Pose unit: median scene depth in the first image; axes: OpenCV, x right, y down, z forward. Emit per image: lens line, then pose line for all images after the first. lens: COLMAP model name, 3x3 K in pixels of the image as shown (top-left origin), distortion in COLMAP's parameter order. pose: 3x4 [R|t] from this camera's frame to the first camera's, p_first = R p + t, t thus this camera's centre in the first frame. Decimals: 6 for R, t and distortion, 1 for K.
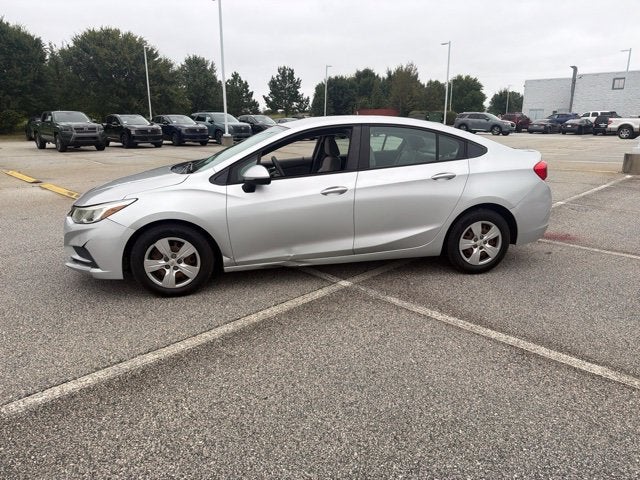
lens RADIAL K [[448.6, 0, 323.6], [0, 448.6, 233.5], [0, 0, 1]] dist [0.058909, -0.078021]
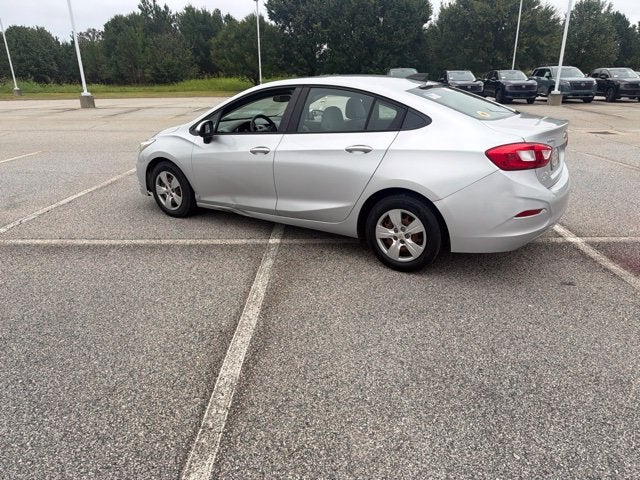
lens RADIAL K [[447.4, 0, 323.0], [0, 447.4, 243.2], [0, 0, 1]] dist [0.055299, -0.072963]
pose [[0.695566, 0.245778, -0.675115, 0.818062], [-0.169256, 0.969276, 0.178486, -0.088903], [0.698241, -0.009882, 0.715795, 0.315641]]
